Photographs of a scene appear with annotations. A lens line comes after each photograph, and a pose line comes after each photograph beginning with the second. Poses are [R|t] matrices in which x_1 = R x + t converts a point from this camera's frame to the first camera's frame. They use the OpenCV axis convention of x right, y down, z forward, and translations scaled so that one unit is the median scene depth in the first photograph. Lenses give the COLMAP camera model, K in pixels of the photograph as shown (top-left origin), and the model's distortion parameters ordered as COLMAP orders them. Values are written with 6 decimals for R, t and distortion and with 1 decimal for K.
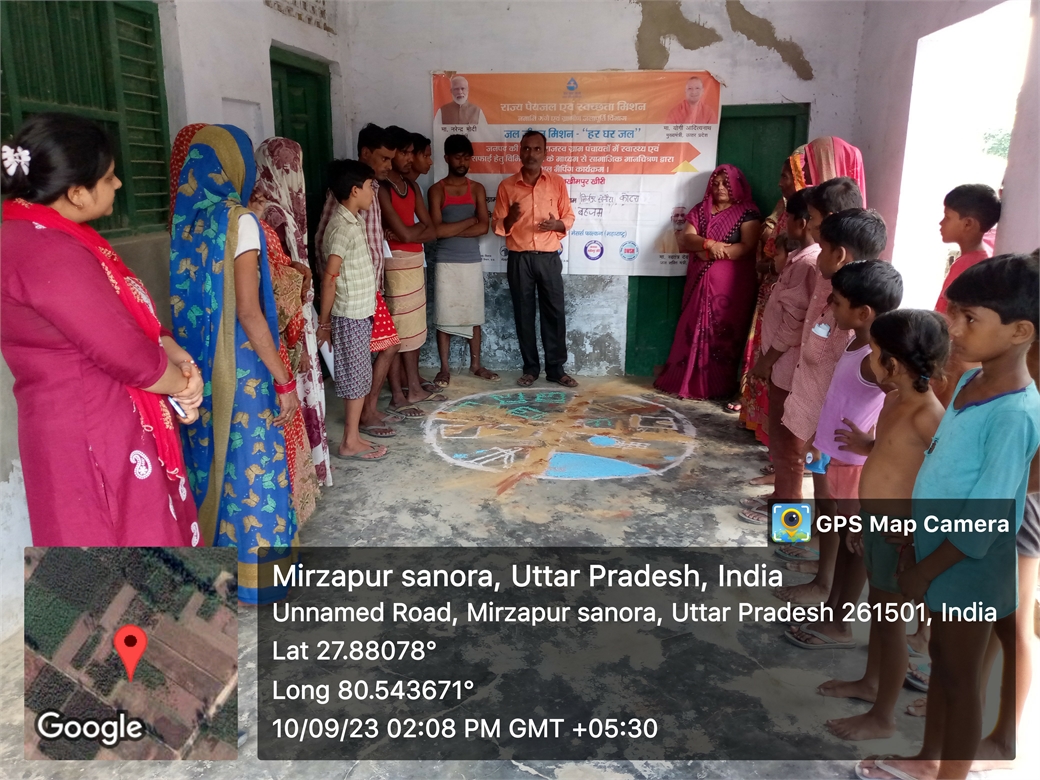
lens RADIAL K [[846.5, 0, 508.9], [0, 846.5, 383.9], [0, 0, 1]] dist [0.080419, -0.150725]
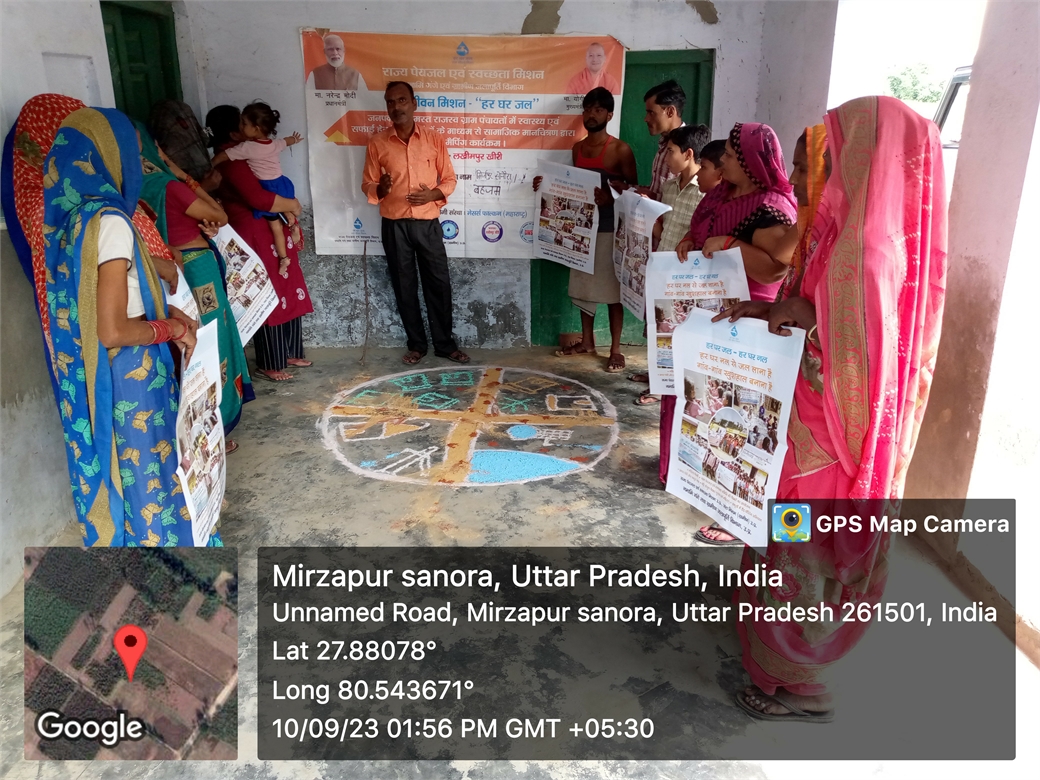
lens RADIAL K [[846.5, 0, 521.7], [0, 846.5, 387.6], [0, 0, 1]] dist [0.080419, -0.150725]
pose [[0.984999, -0.065371, 0.159697, -0.030879], [0.052440, 0.995094, 0.083890, -0.051424], [-0.164398, -0.074257, 0.983595, 0.090903]]
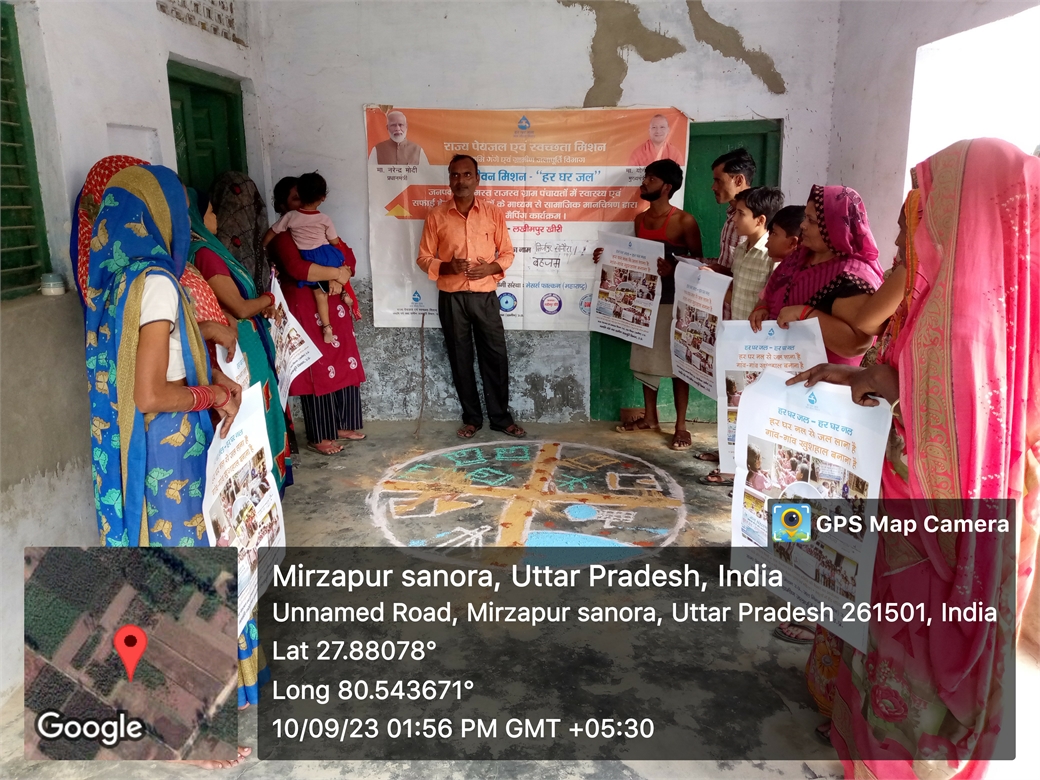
lens RADIAL K [[846.5, 0, 511.9], [0, 846.5, 380.8], [0, 0, 1]] dist [0.080419, -0.150725]
pose [[0.995203, -0.040173, 0.089205, -0.028571], [0.042008, 0.998941, -0.018786, -0.046857], [-0.088356, 0.022444, 0.995836, 0.130739]]
